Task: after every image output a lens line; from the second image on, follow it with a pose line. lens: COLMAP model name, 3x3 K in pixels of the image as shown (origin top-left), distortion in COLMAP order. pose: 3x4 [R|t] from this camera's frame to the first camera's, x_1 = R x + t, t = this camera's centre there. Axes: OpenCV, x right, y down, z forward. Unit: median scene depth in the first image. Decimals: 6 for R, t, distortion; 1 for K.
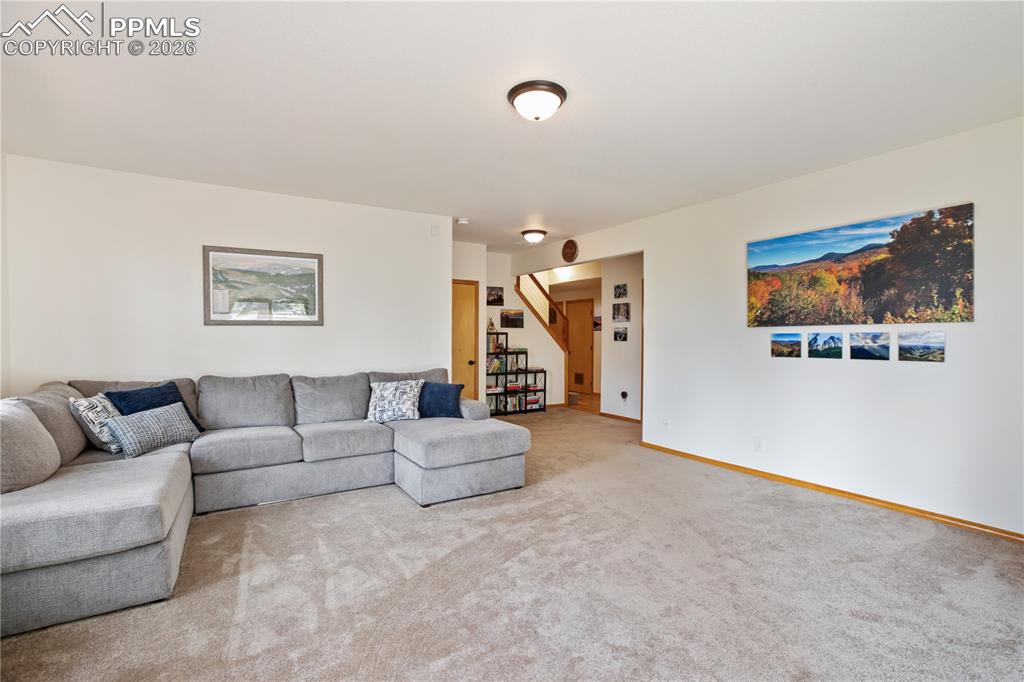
lens RADIAL K [[466.0, 0, 511.6], [0, 466.0, 345.5], [0, 0, 1]] dist [-0.035949, 0.001278]
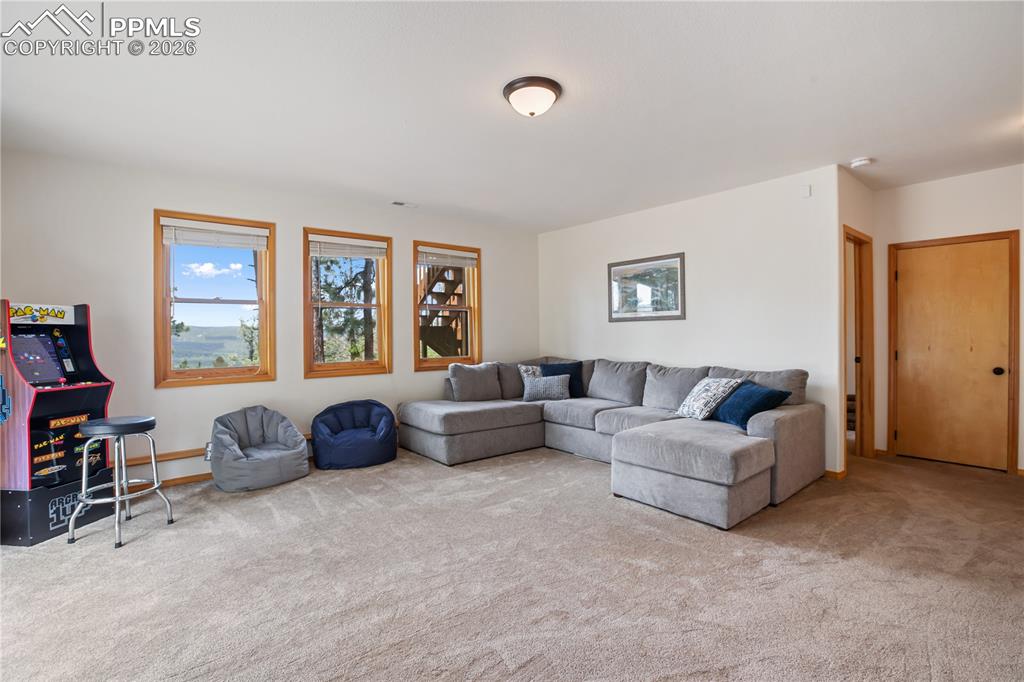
lens RADIAL K [[466.0, 0, 510.3], [0, 466.0, 335.6], [0, 0, 1]] dist [-0.035949, 0.001278]
pose [[0.134392, 0.004351, -0.990919, 0.706210], [-0.010455, 0.999941, 0.002973, -0.006059], [0.990873, 0.009961, 0.134429, 0.558170]]
